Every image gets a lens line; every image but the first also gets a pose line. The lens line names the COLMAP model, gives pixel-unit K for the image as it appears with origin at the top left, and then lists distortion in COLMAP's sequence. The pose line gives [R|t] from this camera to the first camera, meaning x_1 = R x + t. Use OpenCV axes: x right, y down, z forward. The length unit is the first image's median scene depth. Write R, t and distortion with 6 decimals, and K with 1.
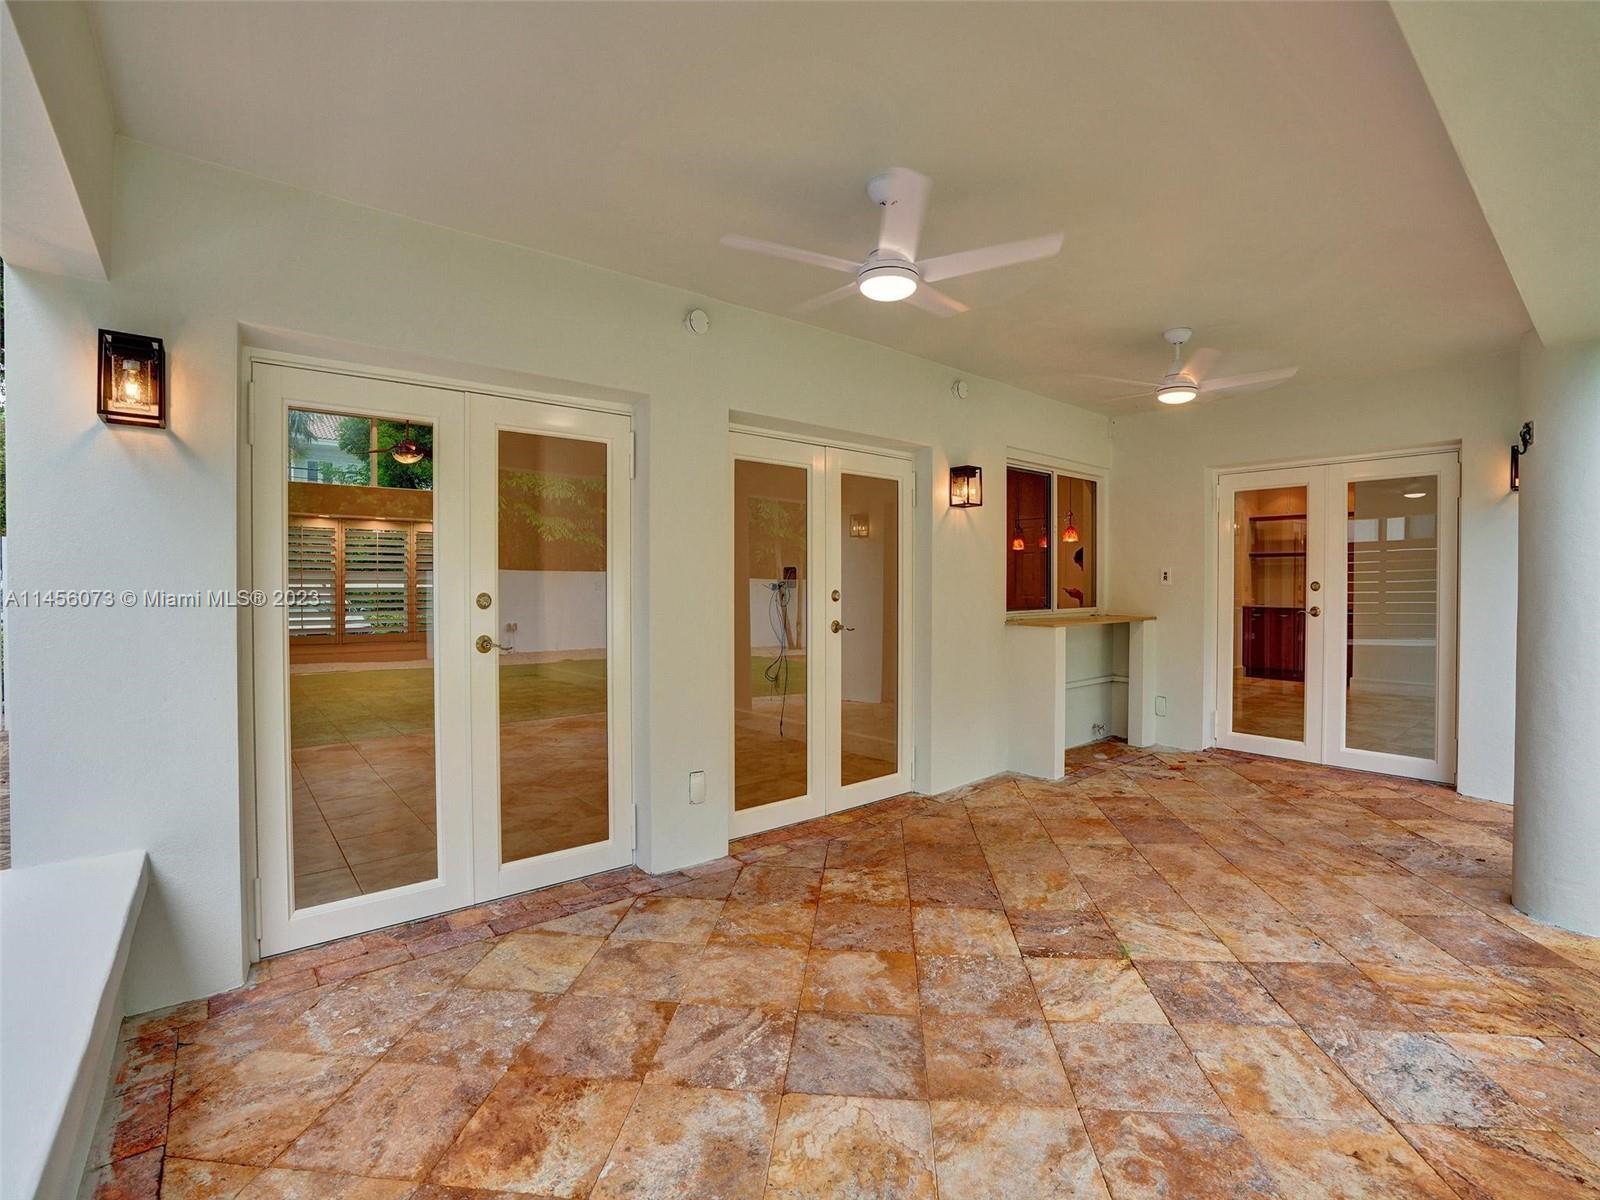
lens RADIAL K [[742.6, 0, 812.8], [0, 742.6, 601.1], [0, 0, 1]] dist [-0.069330, 0.023151]
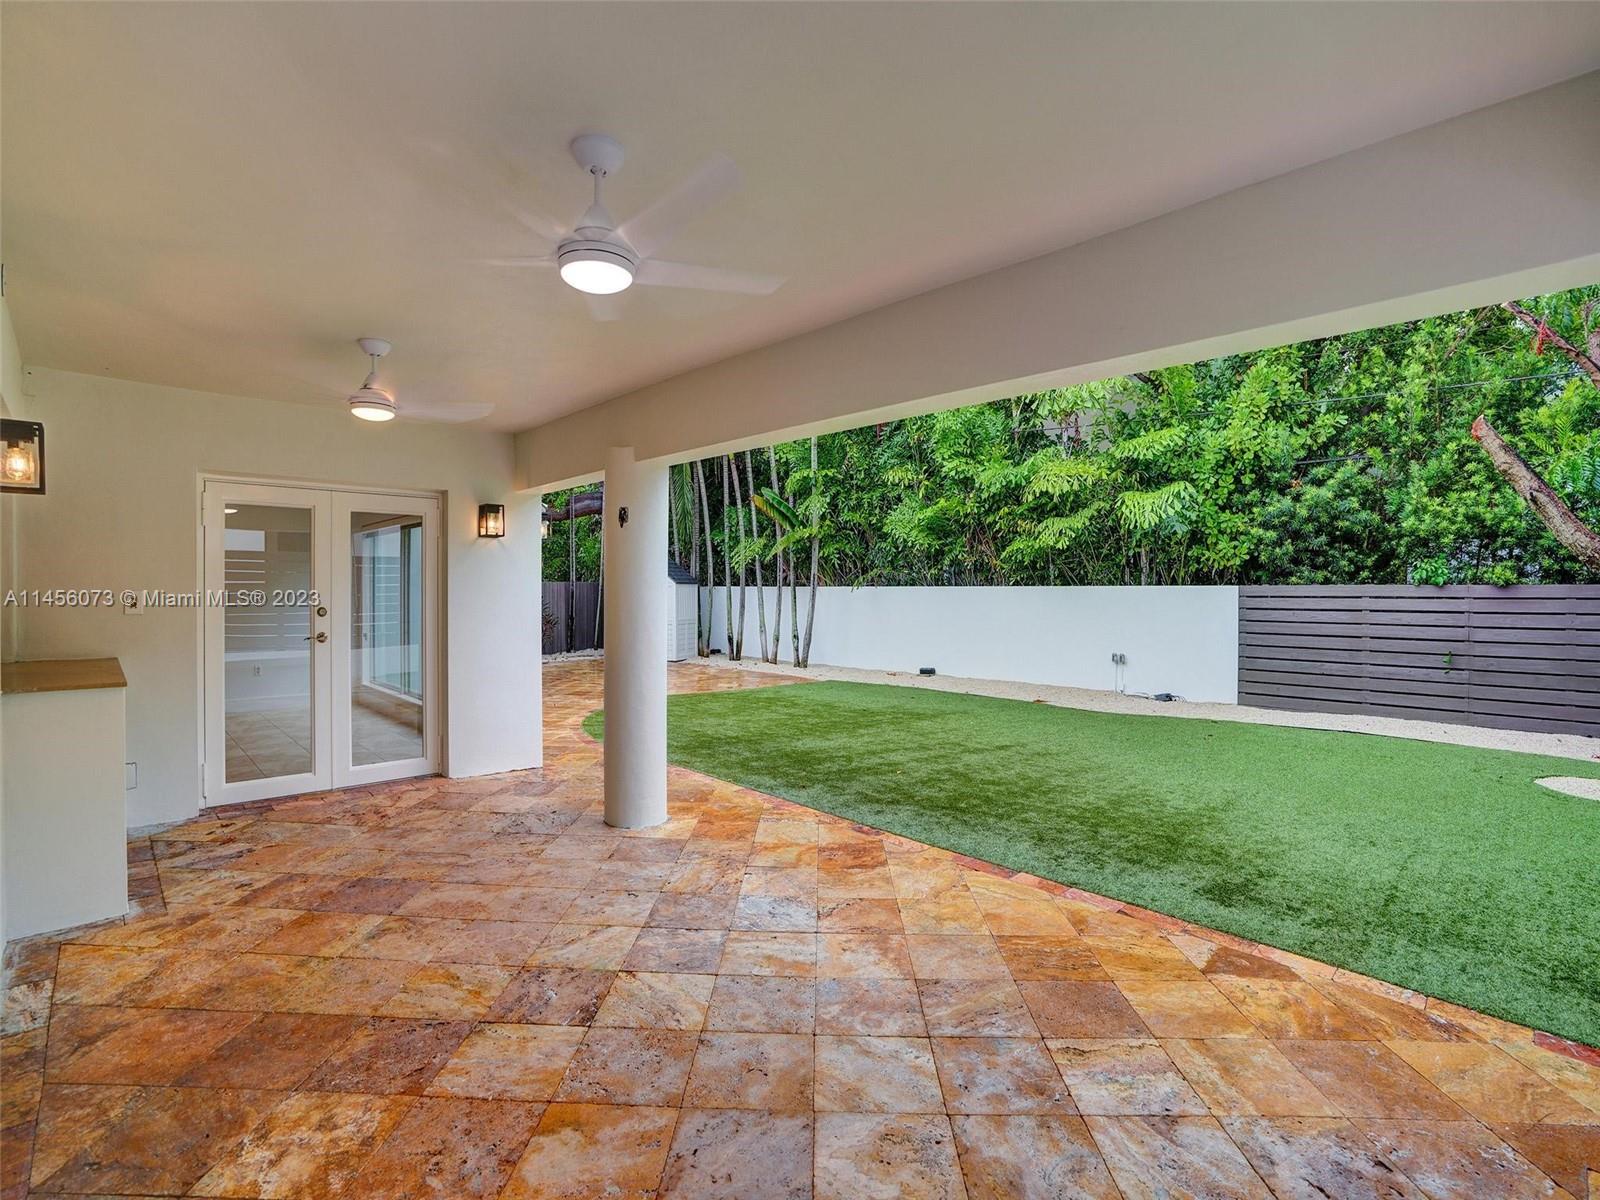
lens RADIAL K [[742.6, 0, 812.8], [0, 742.6, 601.1], [0, 0, 1]] dist [-0.069330, 0.023151]
pose [[-0.067227, -0.015535, 0.997617, -0.533440], [0.021803, 0.999617, 0.017035, -0.061464], [-0.997499, 0.022896, -0.066862, 0.608386]]
